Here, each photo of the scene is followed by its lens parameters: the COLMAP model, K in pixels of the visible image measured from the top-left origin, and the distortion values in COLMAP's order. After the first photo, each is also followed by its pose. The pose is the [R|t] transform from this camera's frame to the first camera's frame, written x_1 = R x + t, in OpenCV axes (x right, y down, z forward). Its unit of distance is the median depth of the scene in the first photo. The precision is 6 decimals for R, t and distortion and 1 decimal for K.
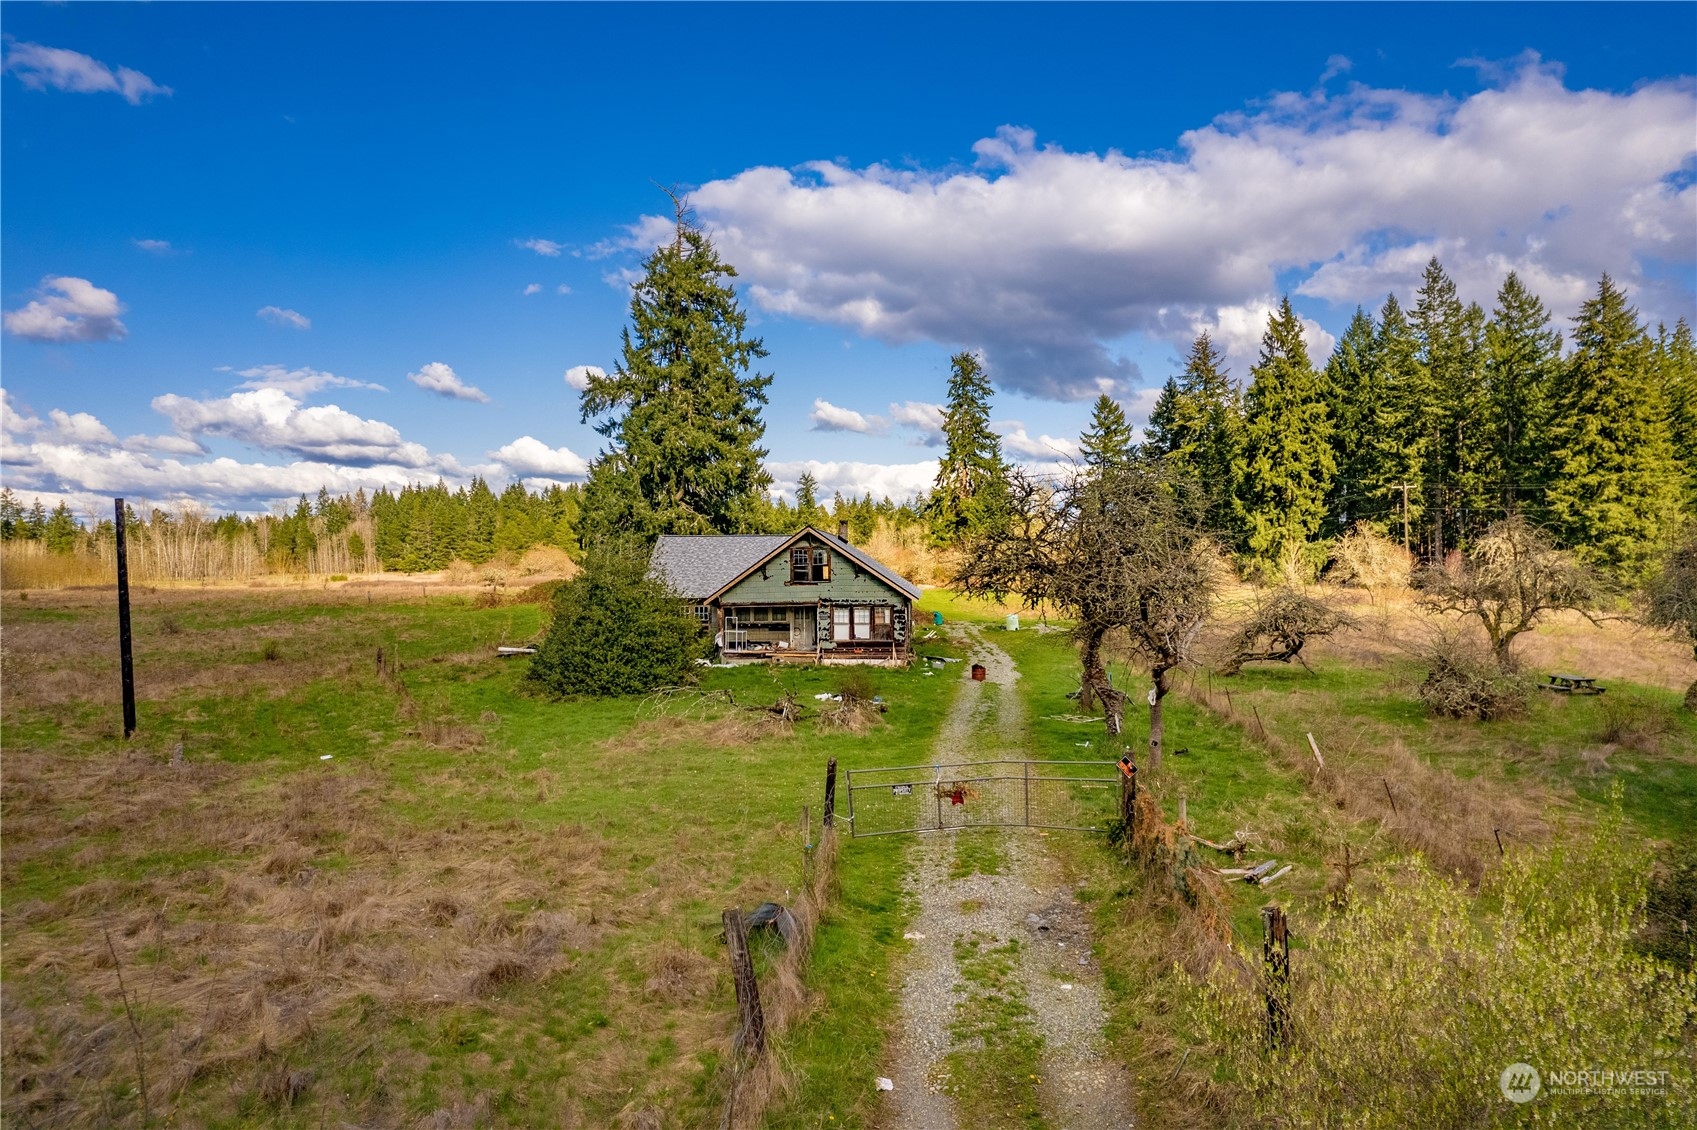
lens RADIAL K [[1092.2, 0, 860.0], [0, 1092.2, 579.1], [0, 0, 1]] dist [-0.073723, 0.067509]
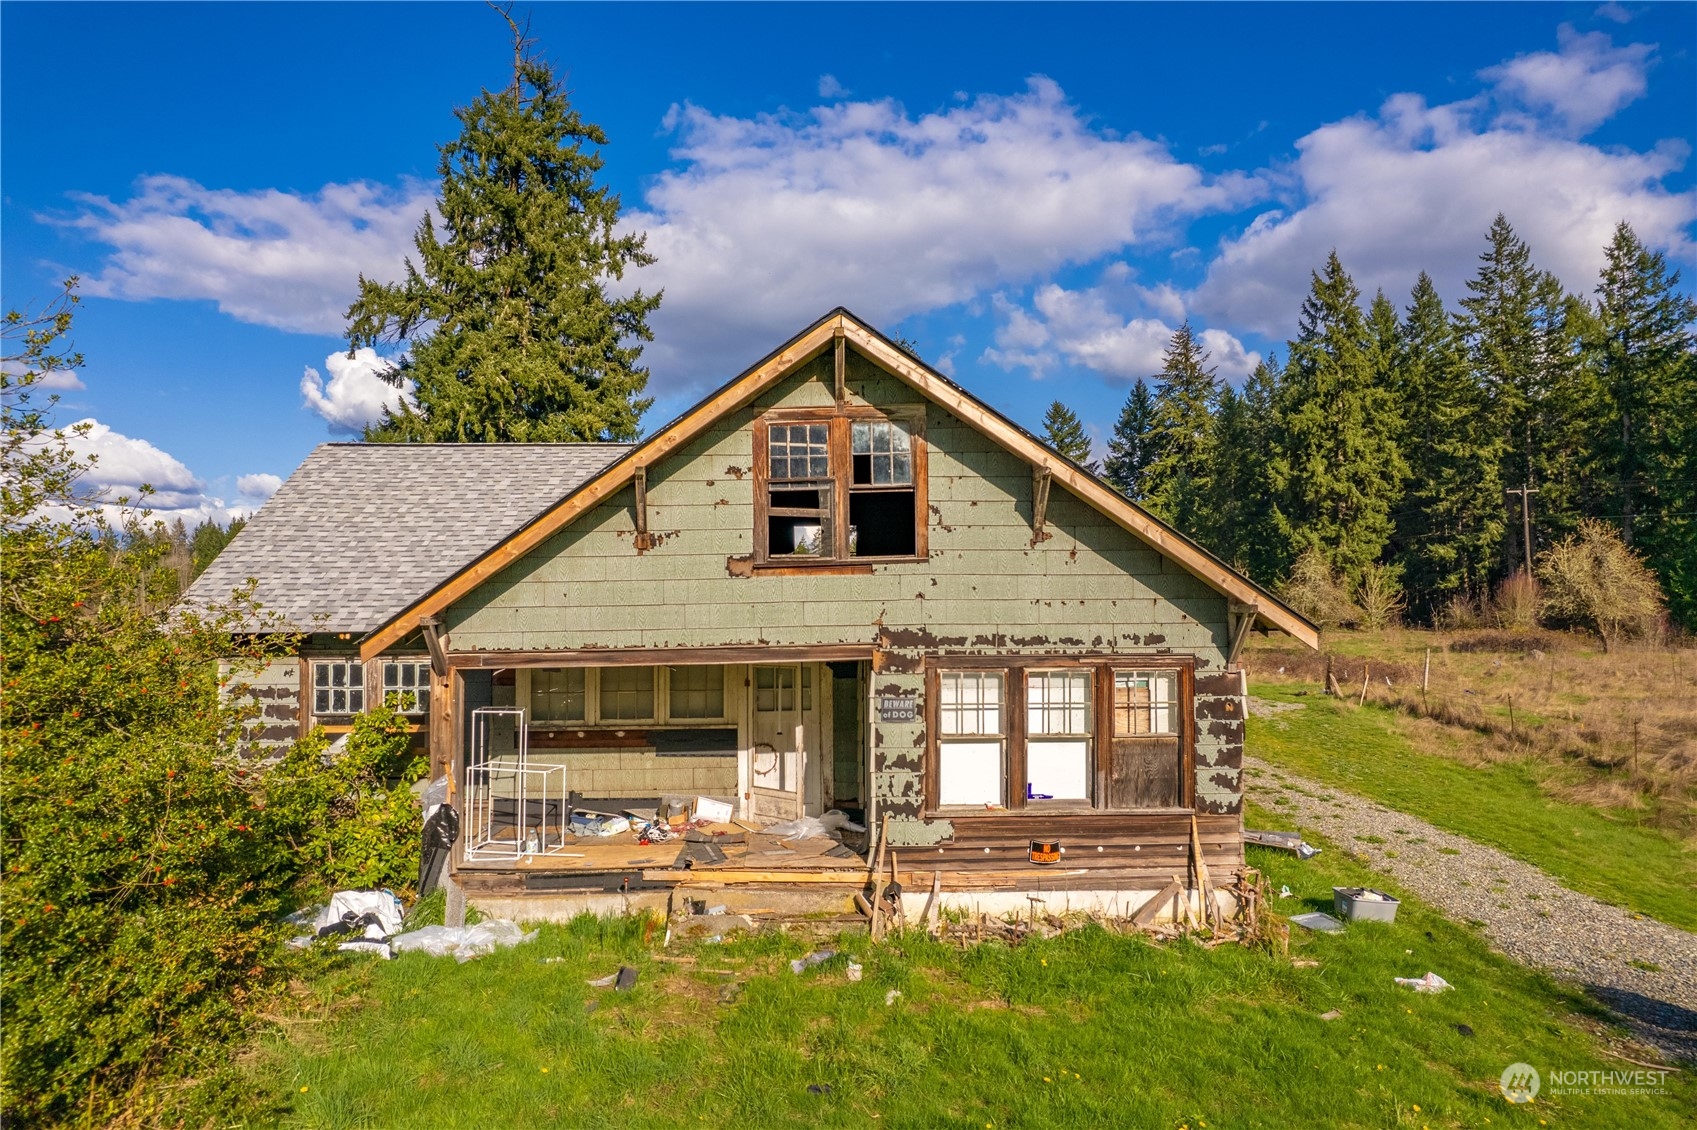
lens RADIAL K [[1139.4, 0, 877.9], [0, 1139.4, 565.4], [0, 0, 1]] dist [-0.085595, 0.077671]
pose [[0.993416, 0.006151, 0.114398, -0.027644], [-0.000144, 0.998624, -0.052449, 0.007031], [-0.114563, 0.052087, 0.992050, 0.320563]]
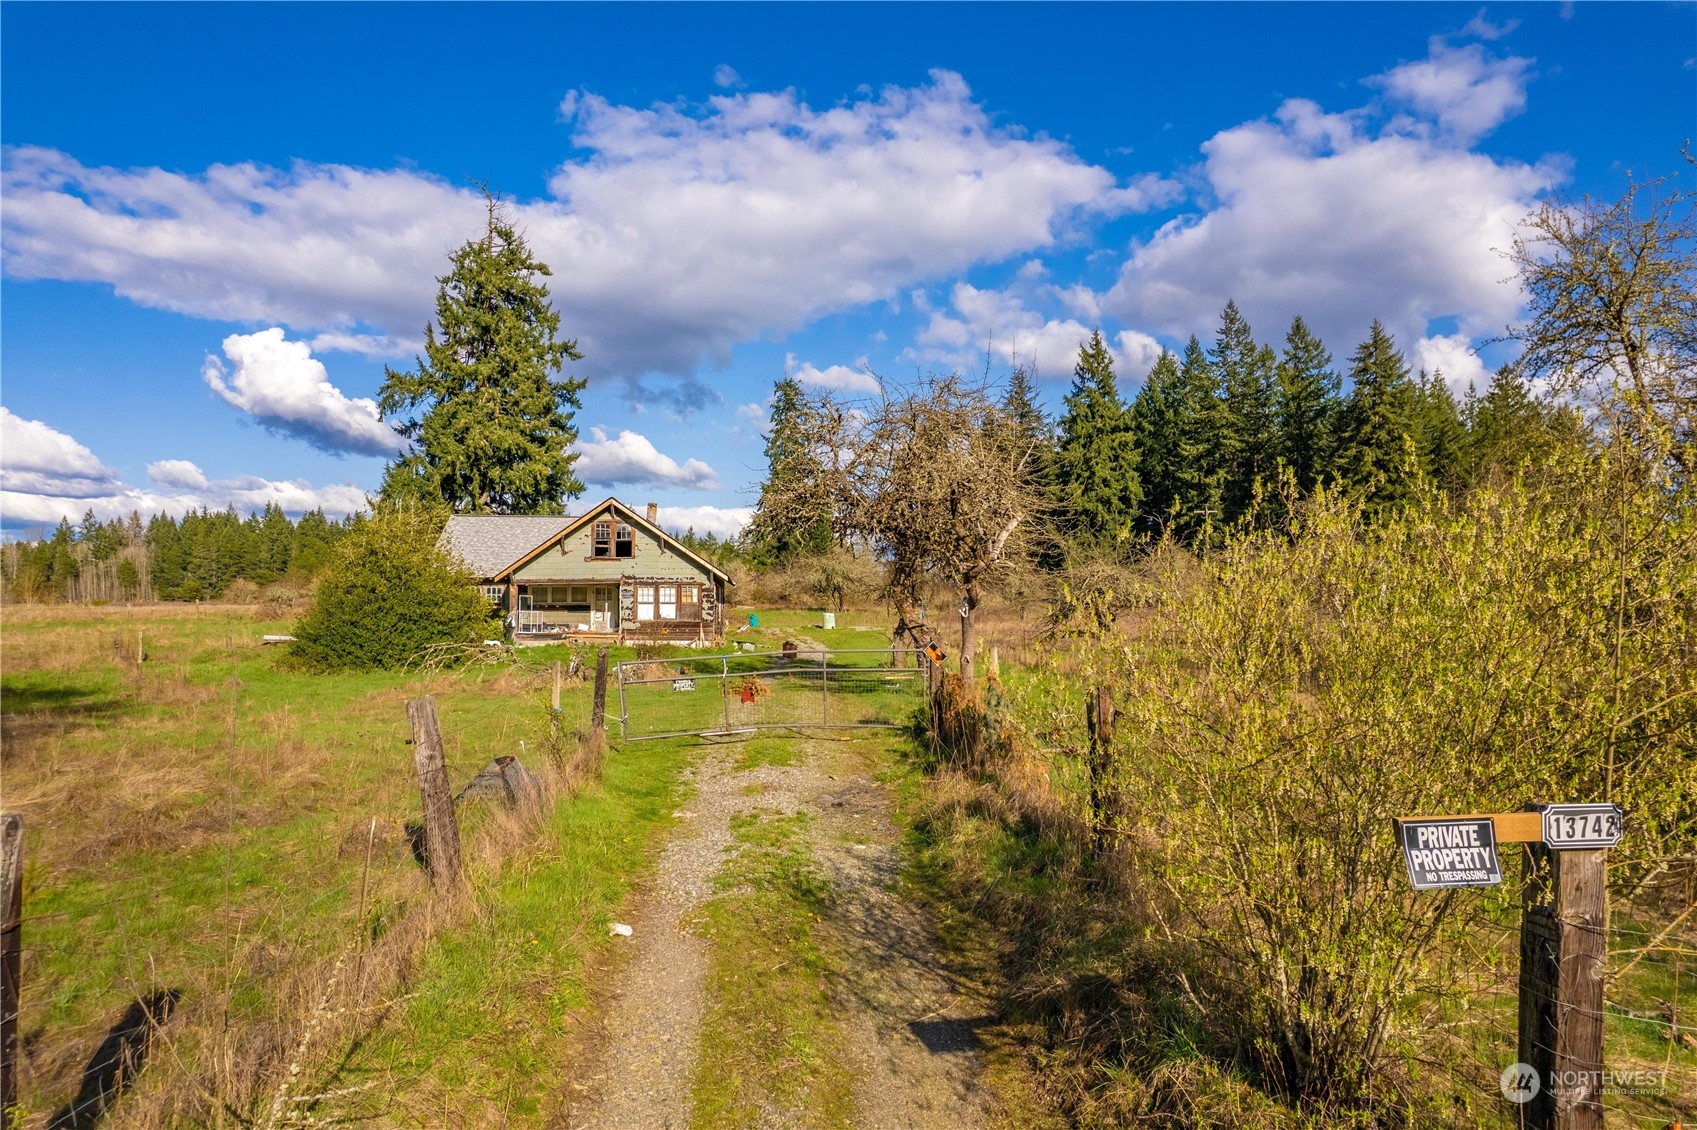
lens RADIAL K [[1092.2, 0, 860.0], [0, 1092.2, 579.1], [0, 0, 1]] dist [-0.073723, 0.067509]
pose [[0.986931, 0.012194, 0.160684, 0.006019], [-0.006381, 0.999308, -0.036645, 0.022772], [-0.161020, 0.035141, 0.986325, 0.018202]]
